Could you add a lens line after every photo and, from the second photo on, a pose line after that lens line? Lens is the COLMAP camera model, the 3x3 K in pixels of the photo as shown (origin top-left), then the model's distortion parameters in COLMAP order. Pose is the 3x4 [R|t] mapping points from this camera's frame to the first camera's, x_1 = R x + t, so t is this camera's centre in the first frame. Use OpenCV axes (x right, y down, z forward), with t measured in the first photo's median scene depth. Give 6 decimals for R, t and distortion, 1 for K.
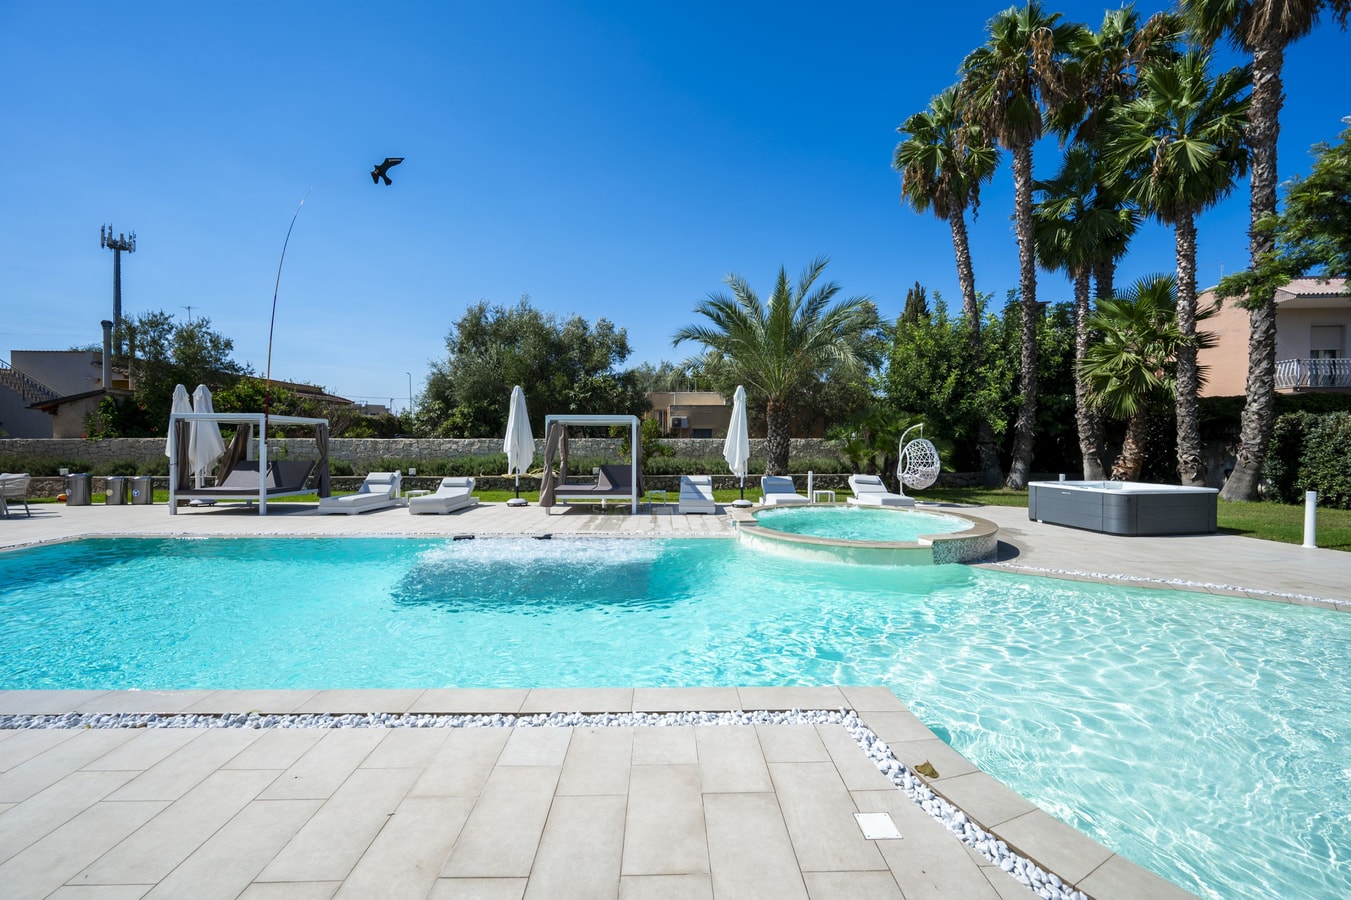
lens RADIAL K [[573.9, 0, 682.2], [0, 573.9, 444.7], [0, 0, 1]] dist [0.015980, 0.000109]
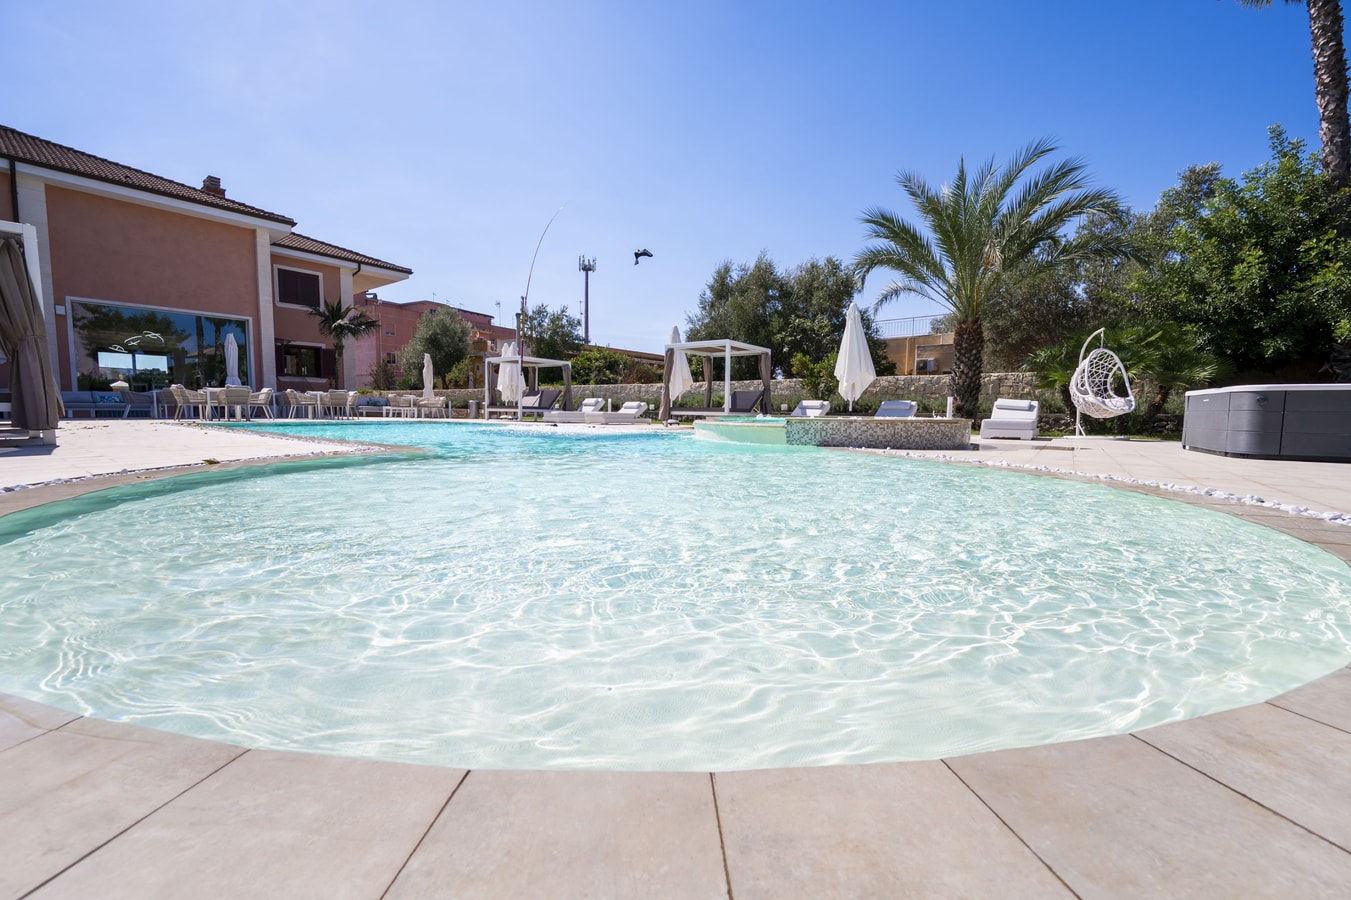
lens RADIAL K [[573.9, 0, 671.2], [0, 573.9, 457.2], [0, 0, 1]] dist [0.015980, 0.000109]
pose [[0.777546, 0.050541, -0.626792, 0.391008], [-0.006916, 0.997392, 0.071845, 0.070913], [0.628788, -0.051528, 0.775867, 0.047015]]
